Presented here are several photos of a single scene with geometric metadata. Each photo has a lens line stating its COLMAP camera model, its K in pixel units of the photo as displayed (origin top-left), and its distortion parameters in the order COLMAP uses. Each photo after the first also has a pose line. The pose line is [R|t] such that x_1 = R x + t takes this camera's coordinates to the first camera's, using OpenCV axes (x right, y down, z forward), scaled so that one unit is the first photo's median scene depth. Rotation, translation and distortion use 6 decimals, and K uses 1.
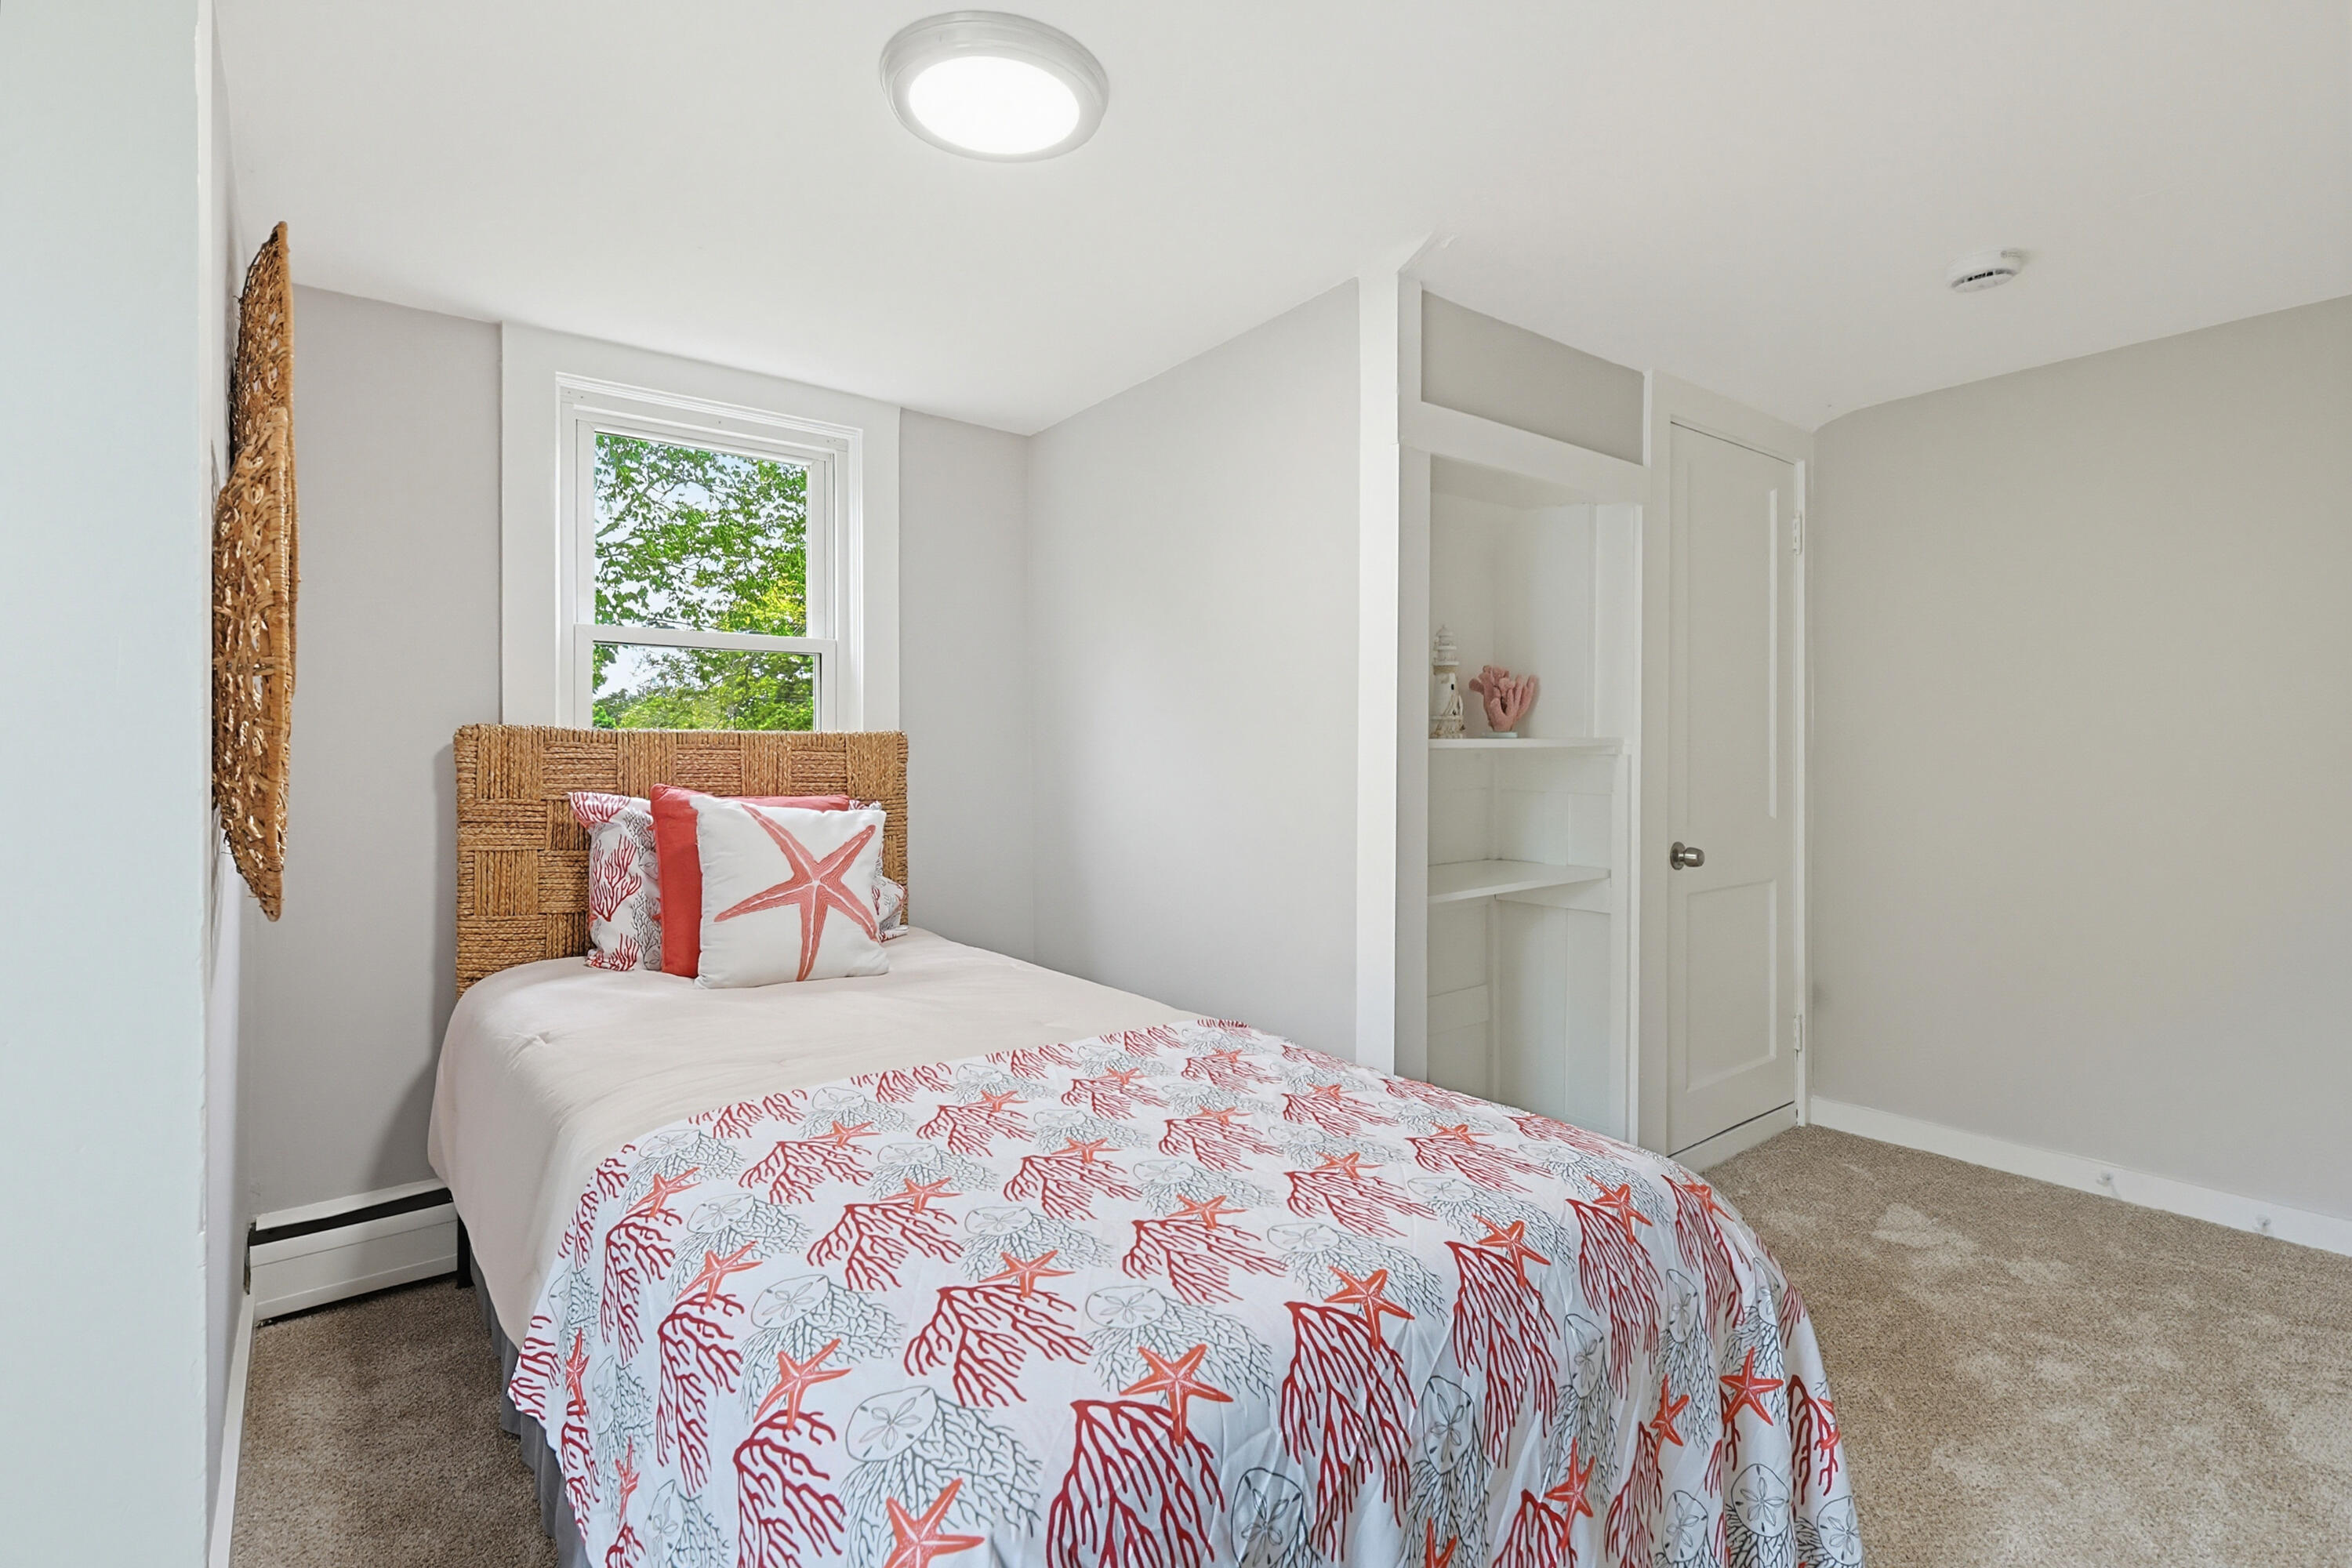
lens RADIAL K [[1088.6, 0, 1183.6], [0, 1088.6, 783.7], [0, 0, 1]] dist [0.001294, -0.000550]
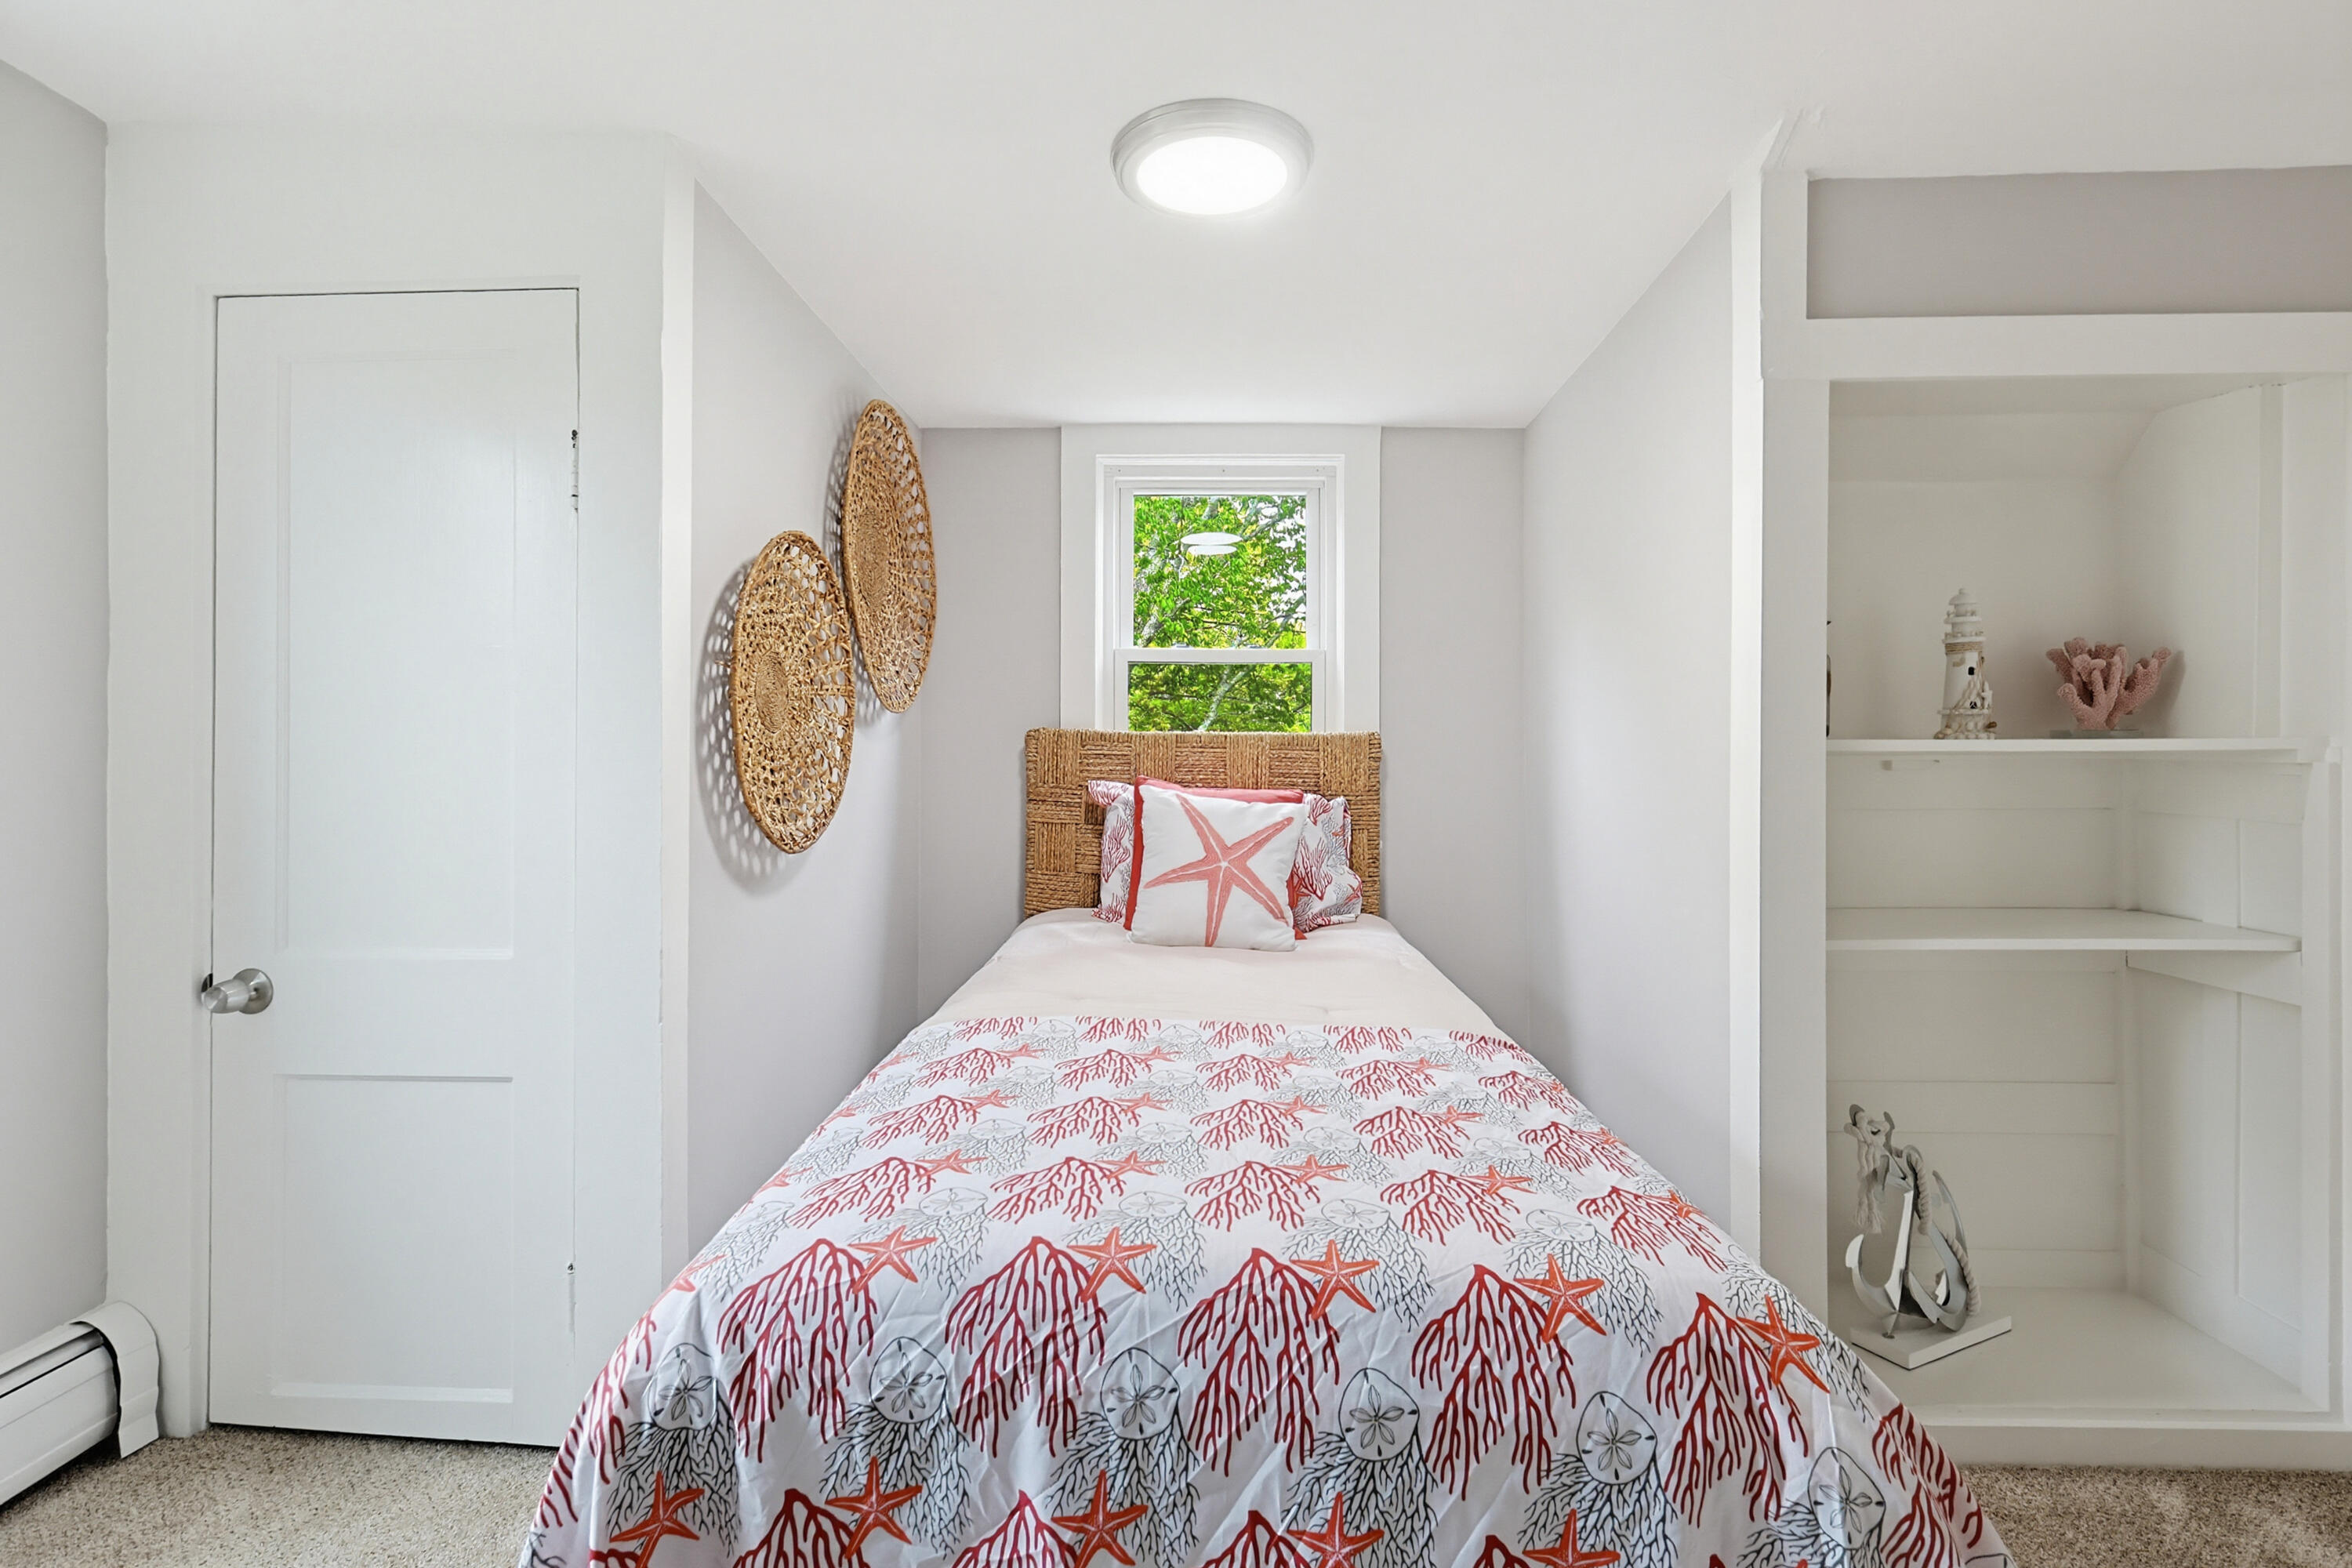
lens RADIAL K [[1088.6, 0, 1199.6], [0, 1088.6, 790.8], [0, 0, 1]] dist [0.001294, -0.000550]
pose [[0.770006, 0.030939, -0.637286, 0.590206], [-0.026240, 0.999514, 0.016821, -0.008570], [0.637497, 0.003770, 0.770444, 0.143266]]
